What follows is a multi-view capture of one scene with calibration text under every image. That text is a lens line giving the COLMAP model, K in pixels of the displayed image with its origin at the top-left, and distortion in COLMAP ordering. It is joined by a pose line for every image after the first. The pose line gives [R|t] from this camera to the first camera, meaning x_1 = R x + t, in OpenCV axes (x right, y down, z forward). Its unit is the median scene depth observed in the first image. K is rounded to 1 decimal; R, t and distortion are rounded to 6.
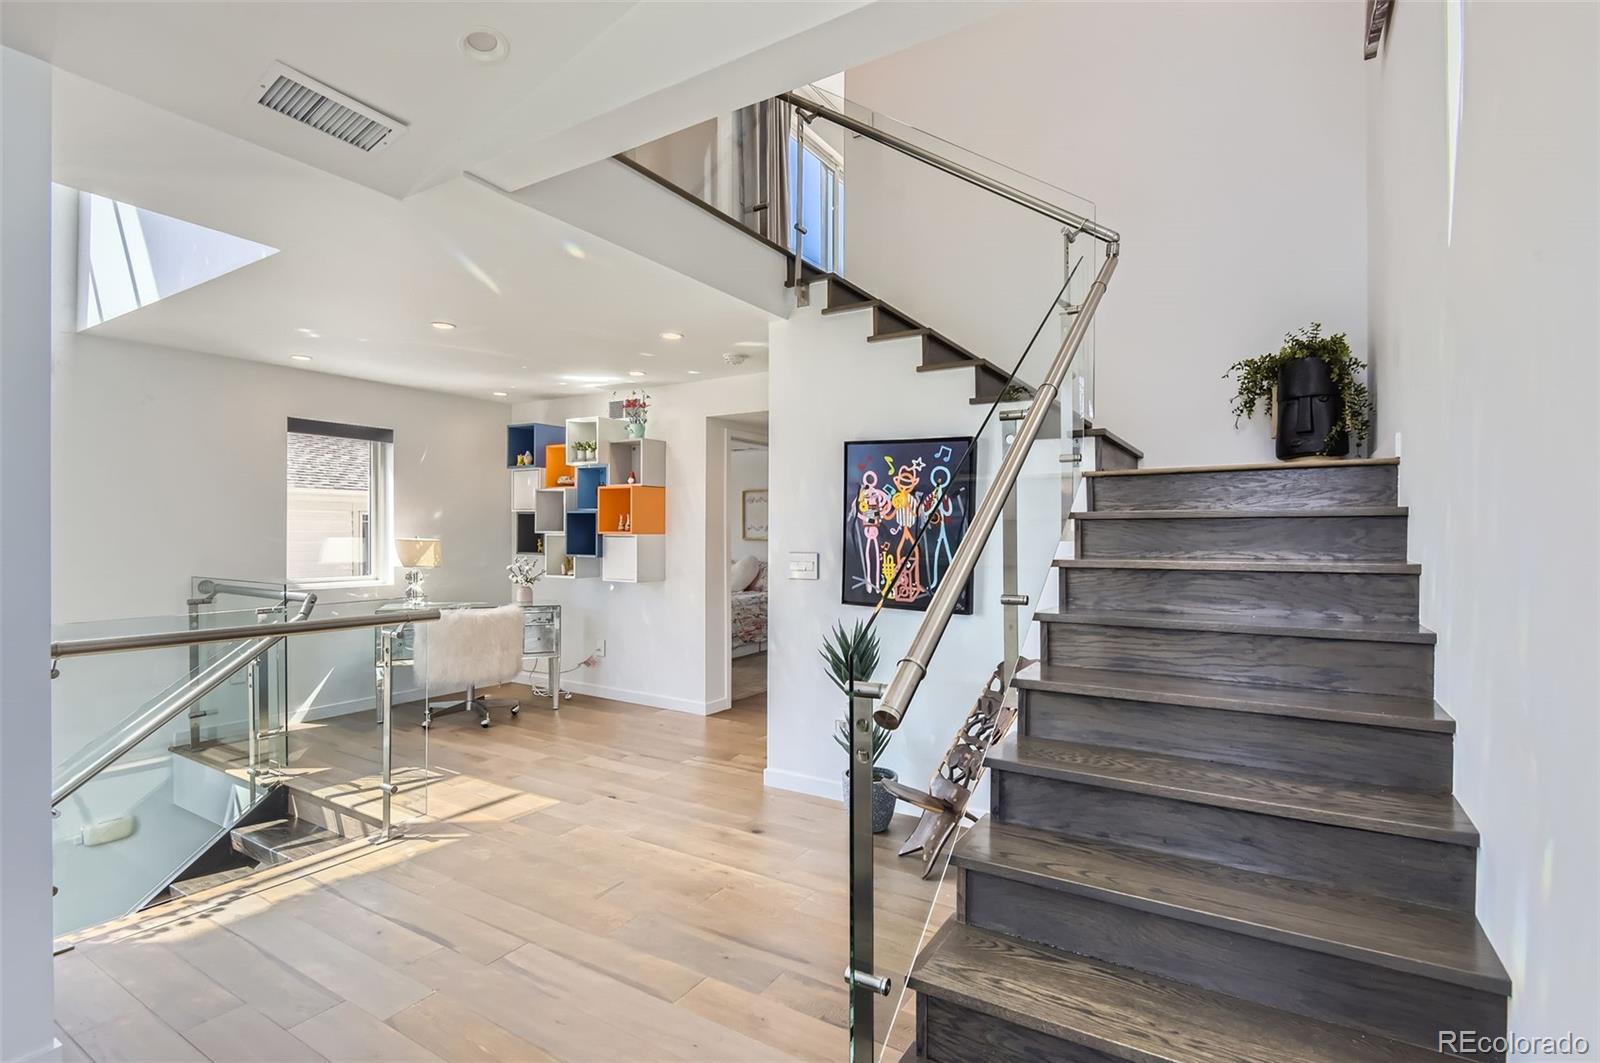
lens RADIAL K [[779.8, 0, 796.0], [0, 779.8, 534.9], [0, 0, 1]] dist [-0.002078, 0.000198]
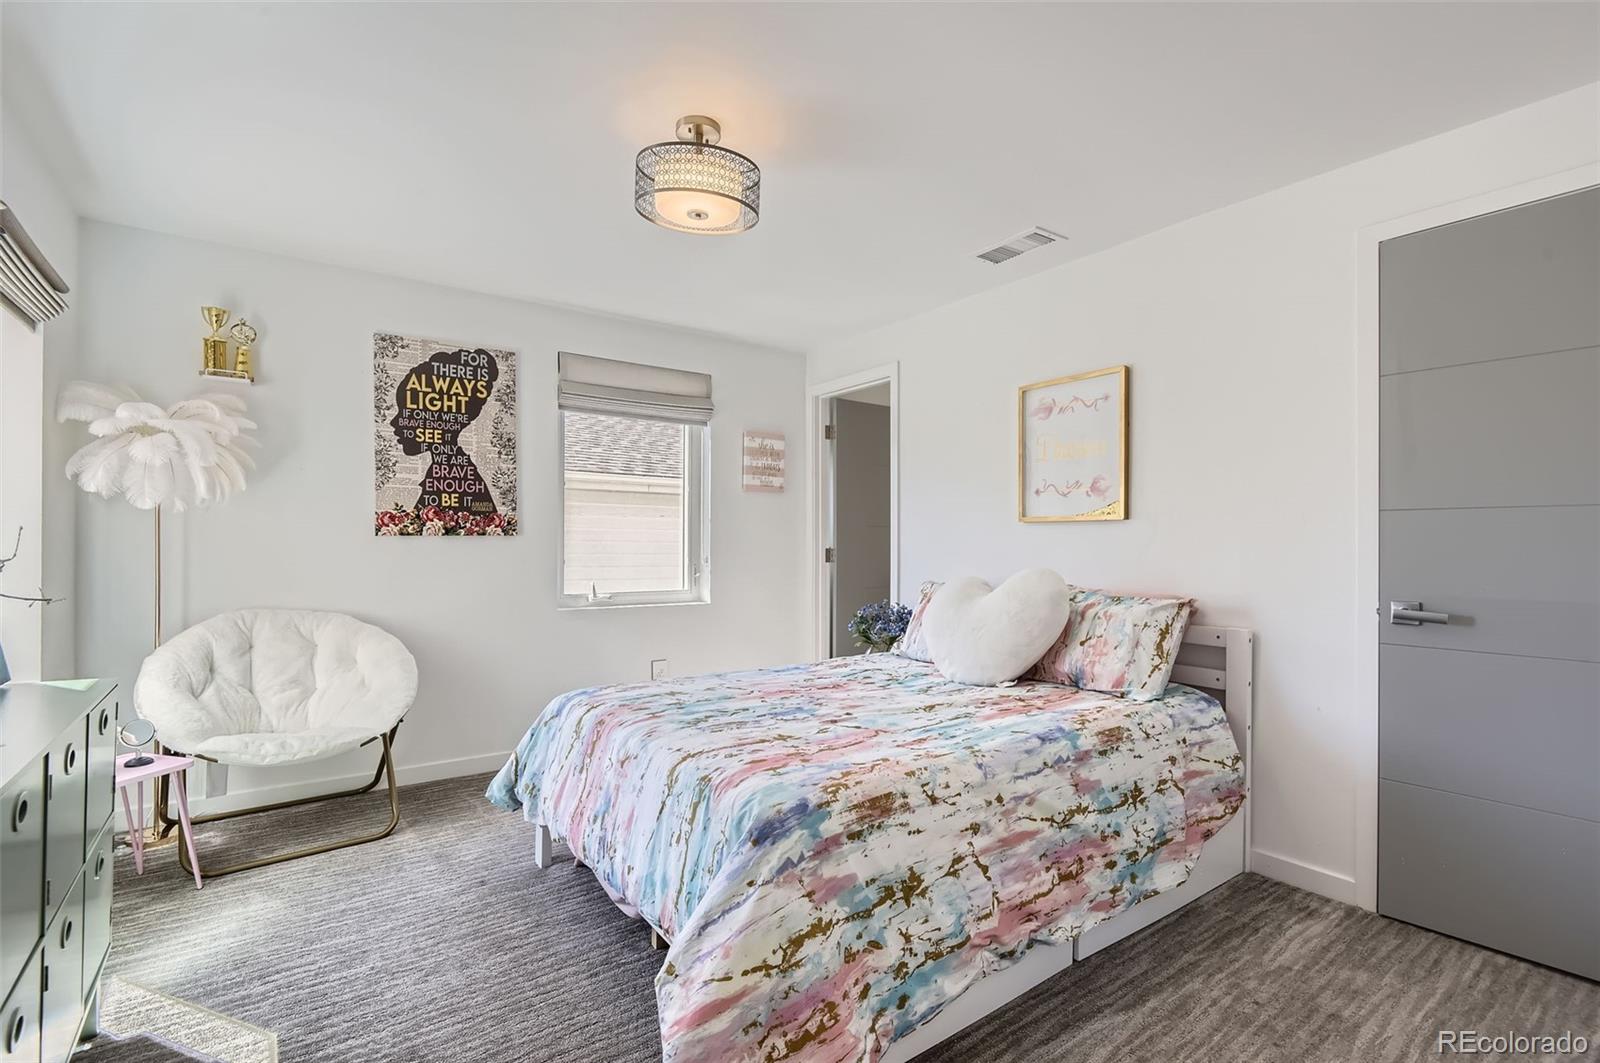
lens RADIAL K [[744.1, 0, 799.0], [0, 744.1, 538.6], [0, 0, 1]] dist [0.005102, -0.001818]
pose [[0.924902, -0.000909, -0.380203, -0.034663], [-0.002687, 0.999957, -0.008926, 0.017697], [0.380195, 0.009277, 0.924860, 0.694565]]
